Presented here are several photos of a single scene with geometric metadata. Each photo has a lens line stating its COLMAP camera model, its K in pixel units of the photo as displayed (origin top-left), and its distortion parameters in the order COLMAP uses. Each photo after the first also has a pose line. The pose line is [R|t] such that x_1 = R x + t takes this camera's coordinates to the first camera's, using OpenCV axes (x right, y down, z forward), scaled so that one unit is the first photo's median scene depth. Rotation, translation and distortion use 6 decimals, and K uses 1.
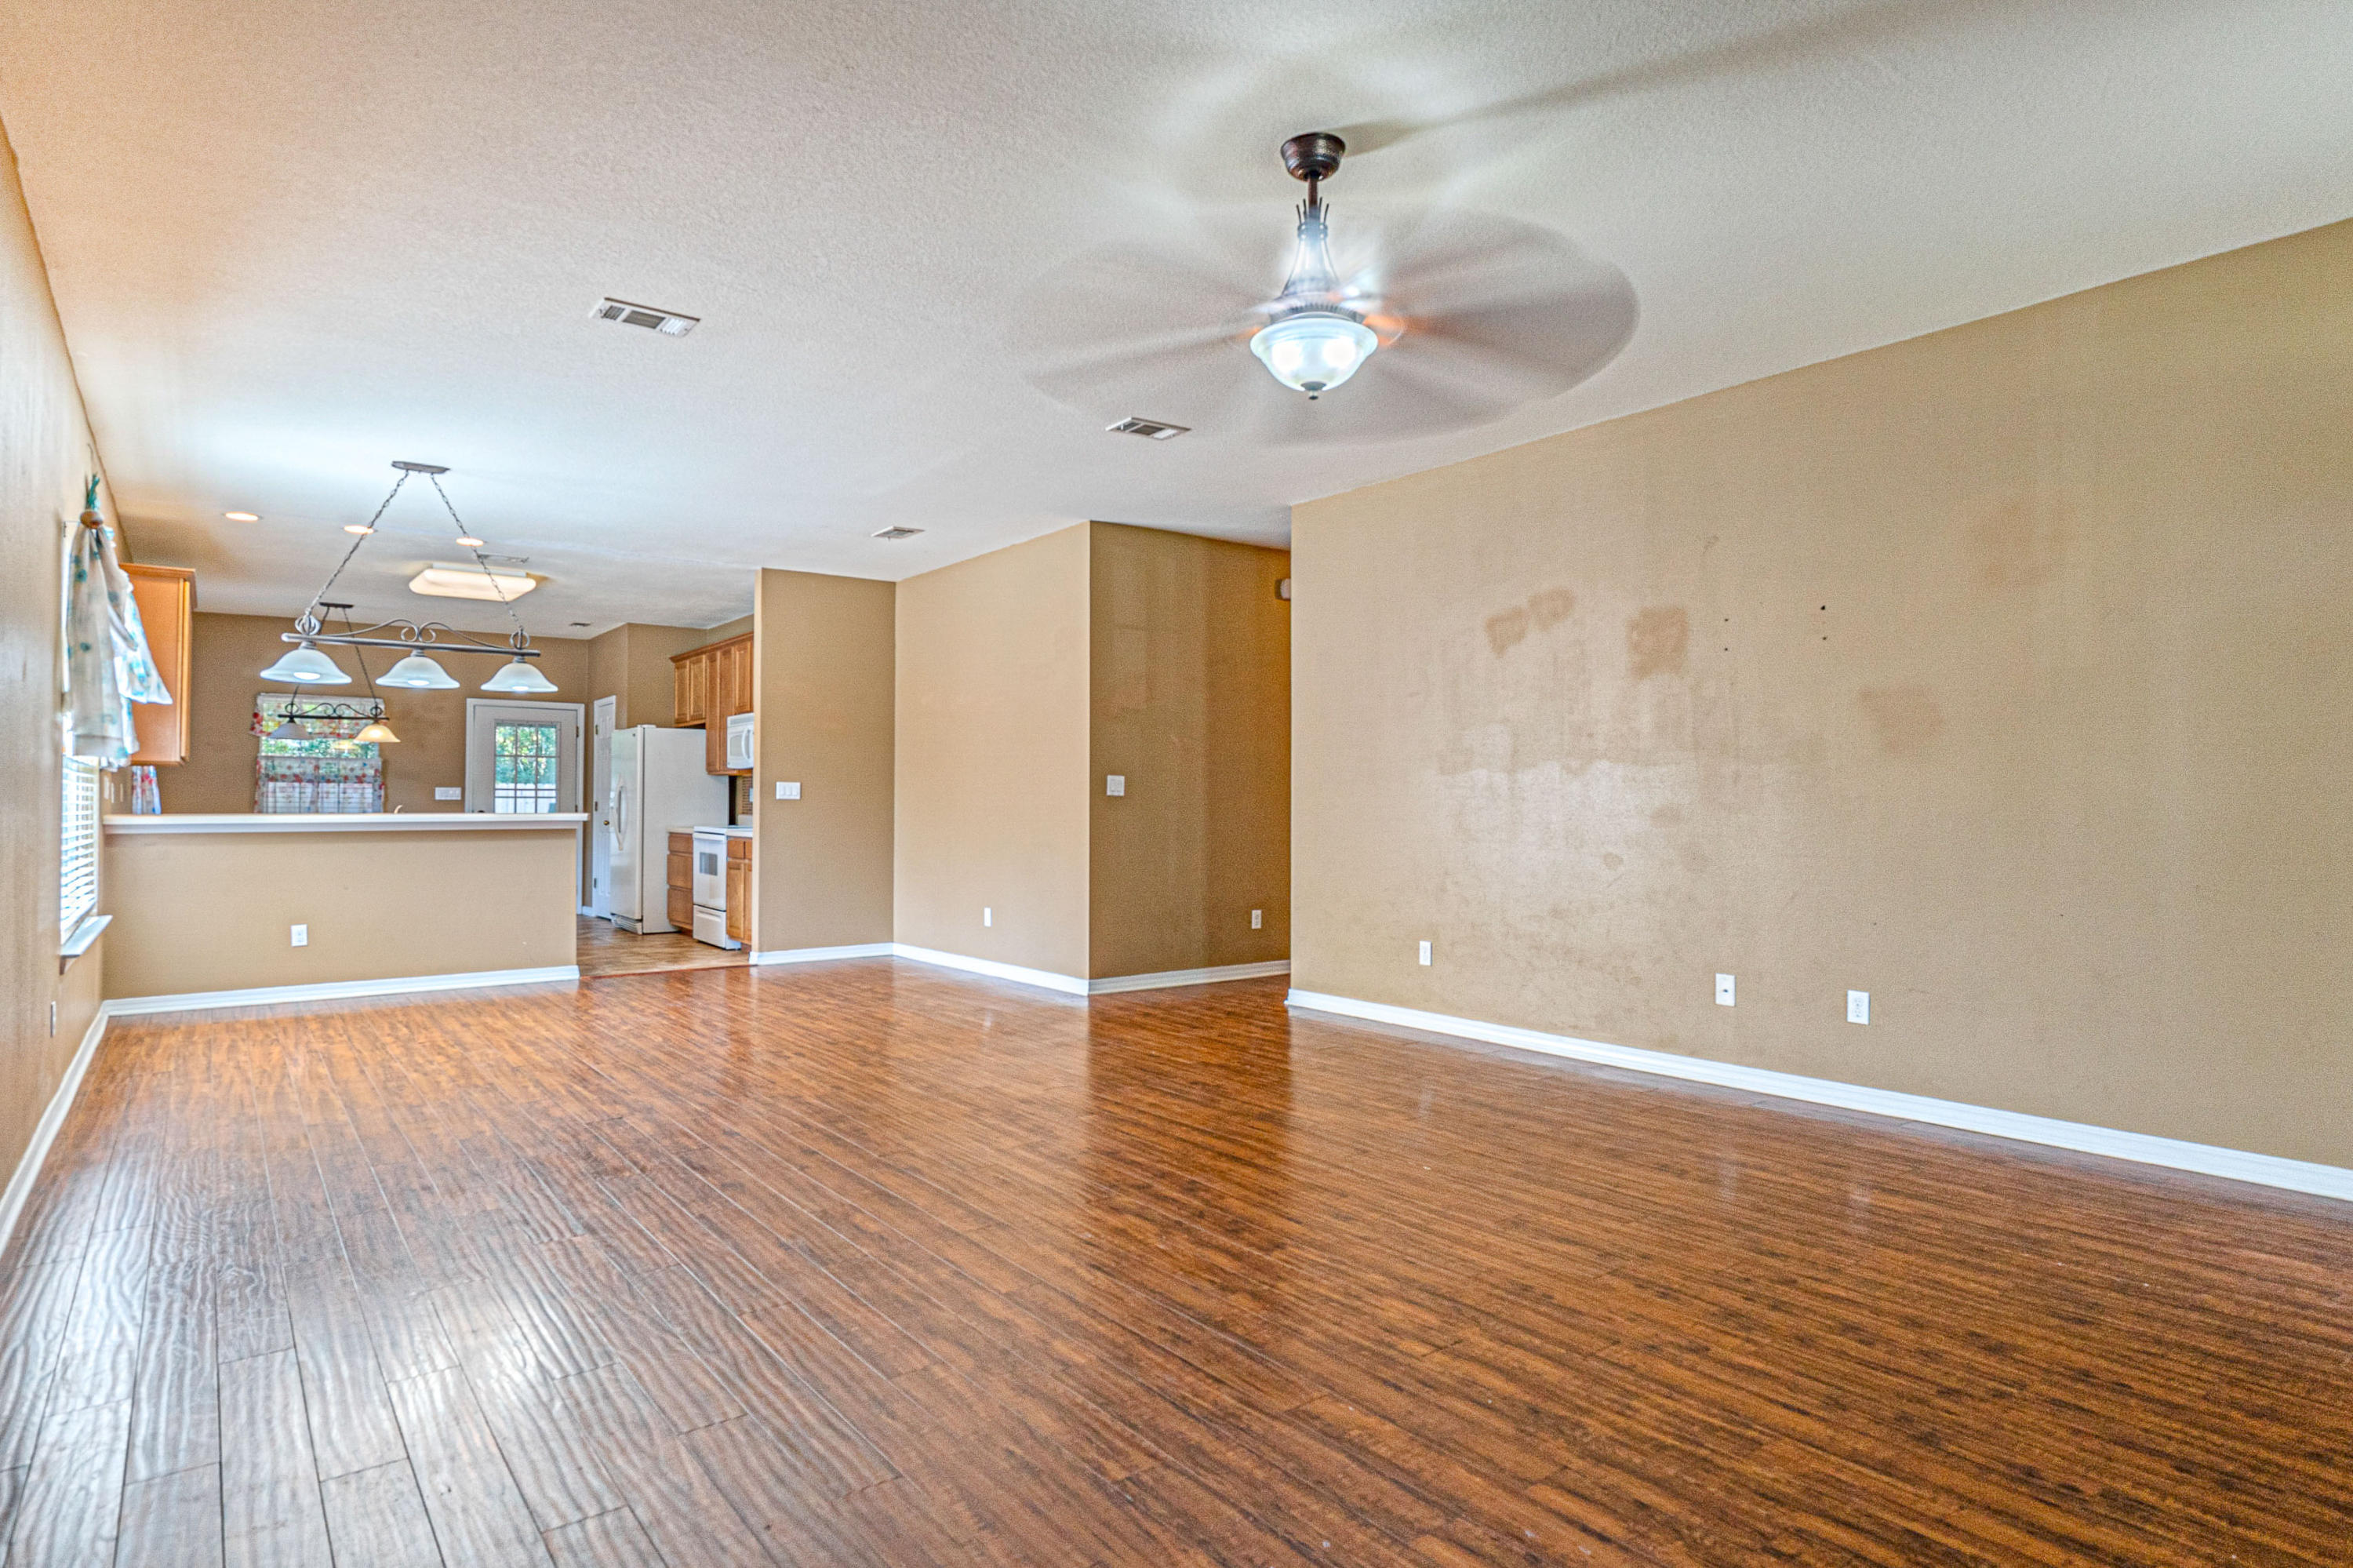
lens RADIAL K [[1271.8, 0, 1172.0], [0, 1271.8, 767.1], [0, 0, 1]] dist [-0.000098, -0.002423]
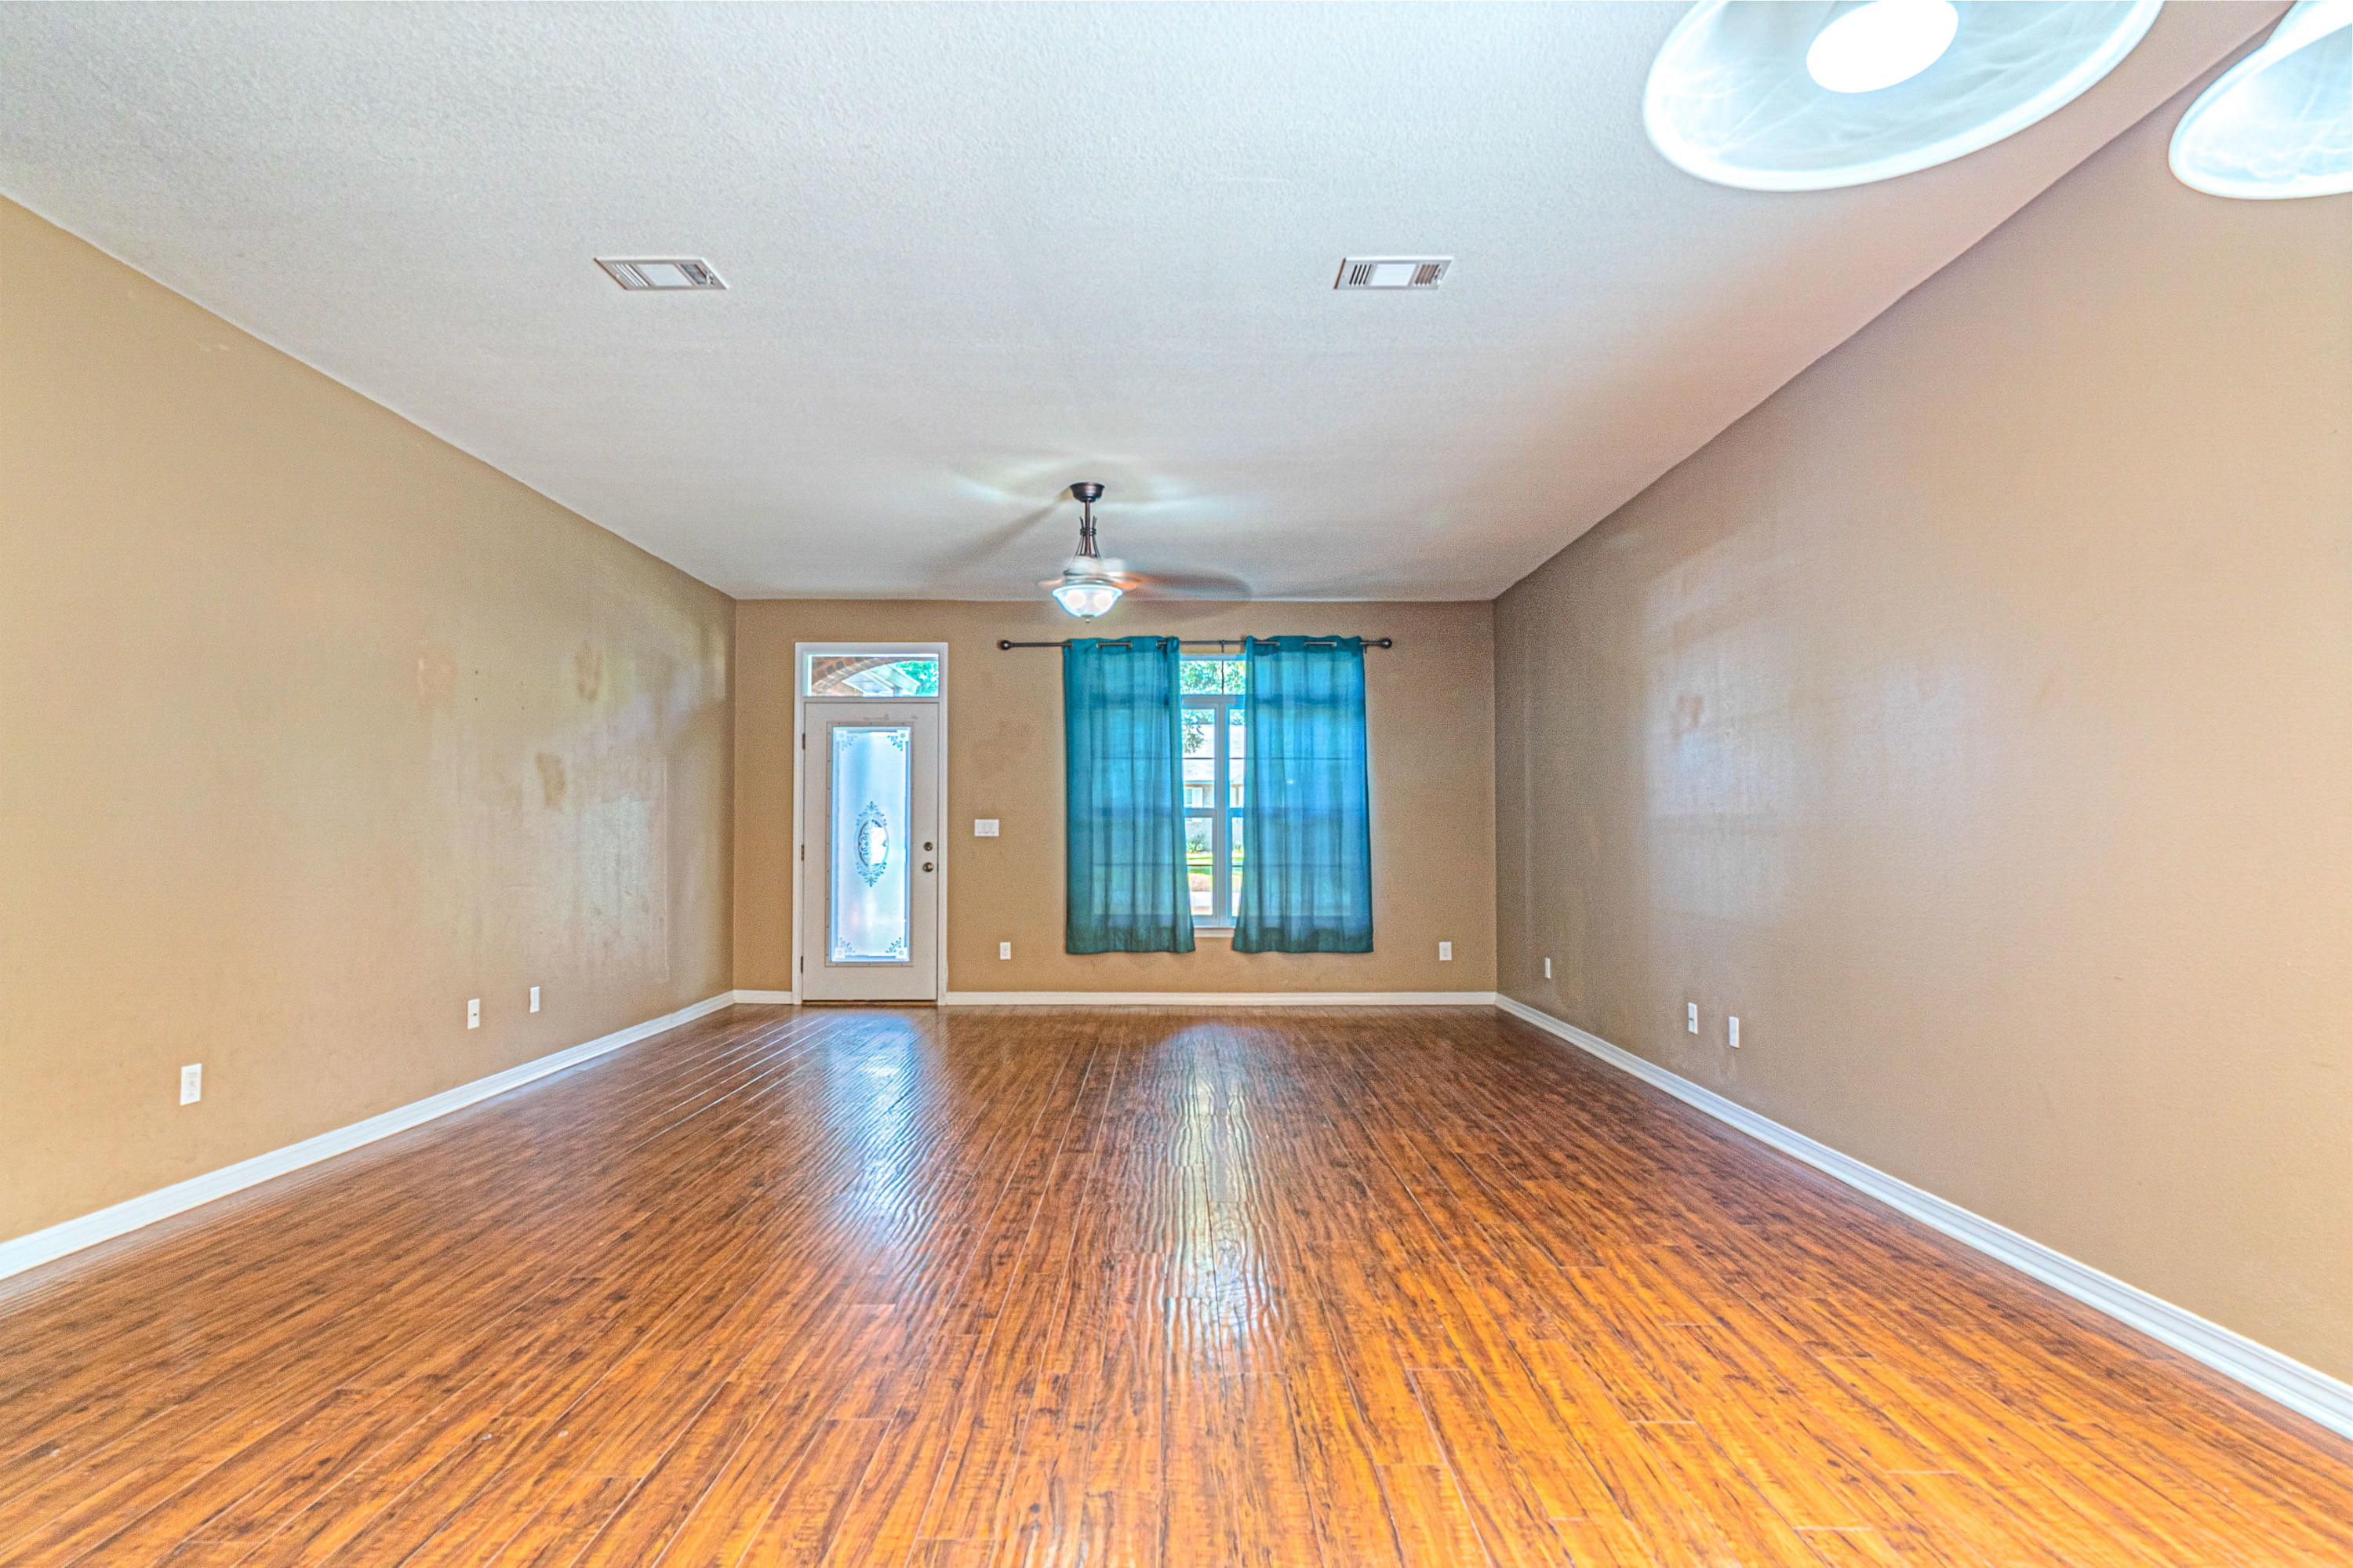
lens RADIAL K [[1266.1, 0, 1168.8], [0, 1266.1, 819.6], [0, 0, 1]] dist [0.002447, -0.002950]
pose [[-0.794694, 0.011984, 0.606893, -0.451686], [-0.016216, 0.999029, -0.040961, 0.029059], [-0.606794, -0.042393, -0.793728, 0.984692]]
